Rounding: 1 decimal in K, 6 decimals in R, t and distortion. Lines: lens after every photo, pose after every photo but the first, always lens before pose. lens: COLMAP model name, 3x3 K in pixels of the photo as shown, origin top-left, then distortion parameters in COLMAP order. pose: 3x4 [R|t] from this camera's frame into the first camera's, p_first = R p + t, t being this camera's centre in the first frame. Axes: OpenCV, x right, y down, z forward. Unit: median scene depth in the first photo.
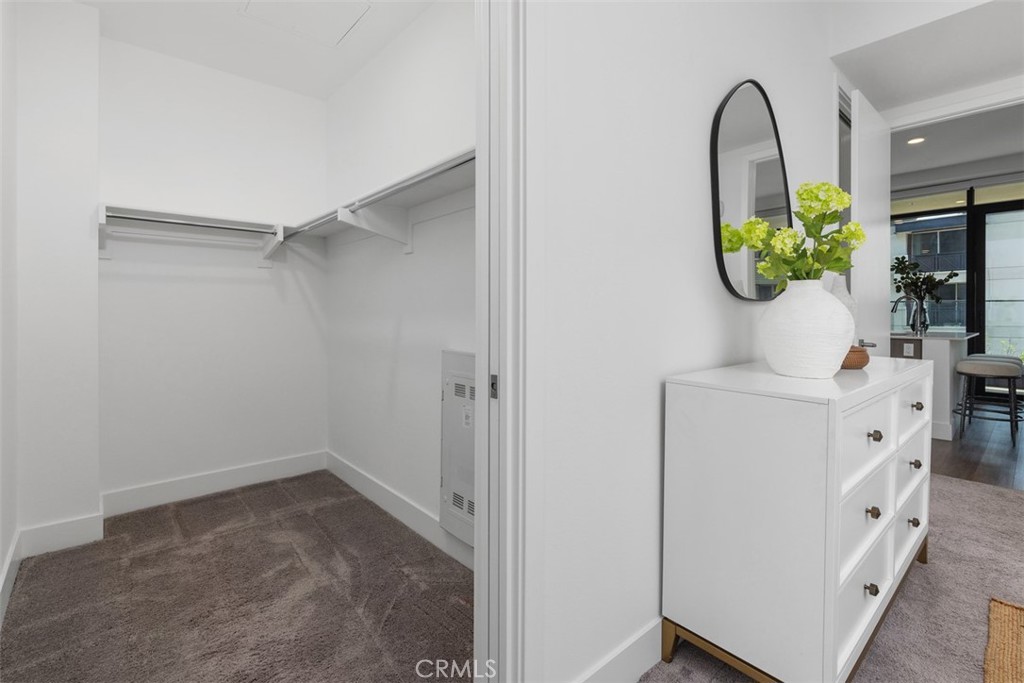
lens RADIAL K [[475.5, 0, 501.5], [0, 475.5, 313.6], [0, 0, 1]] dist [0.003356, 0.000210]
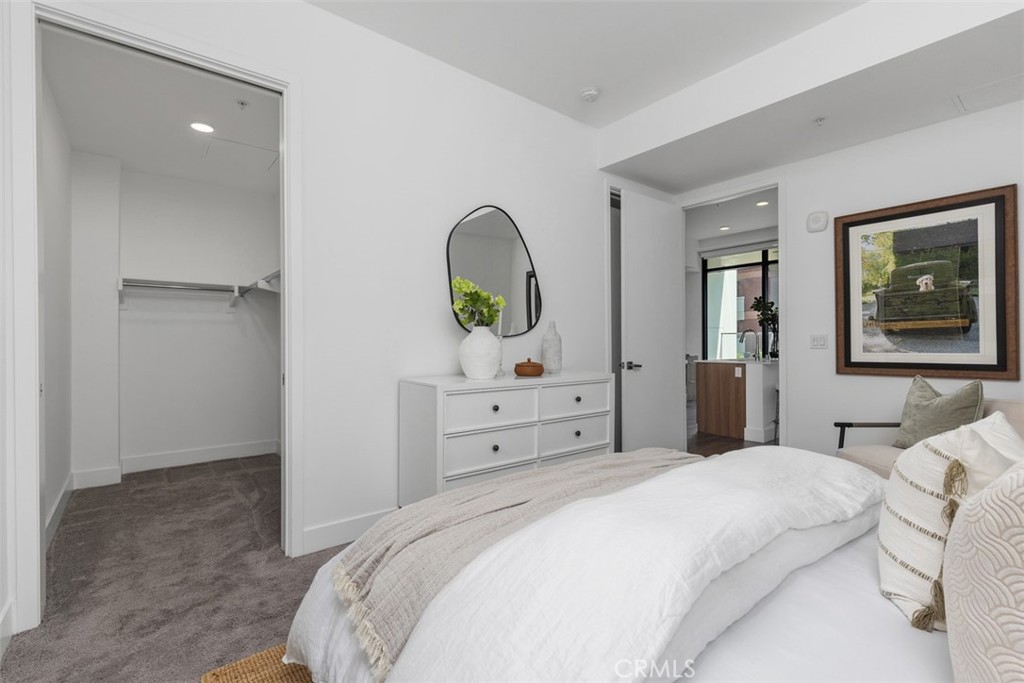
lens RADIAL K [[475.5, 0, 505.4], [0, 475.5, 340.7], [0, 0, 1]] dist [0.003356, 0.000210]
pose [[0.998770, 0.000178, -0.049589, 0.484689], [-0.000322, 0.999996, -0.002880, -0.006981], [0.049588, 0.002893, 0.998766, -0.487830]]
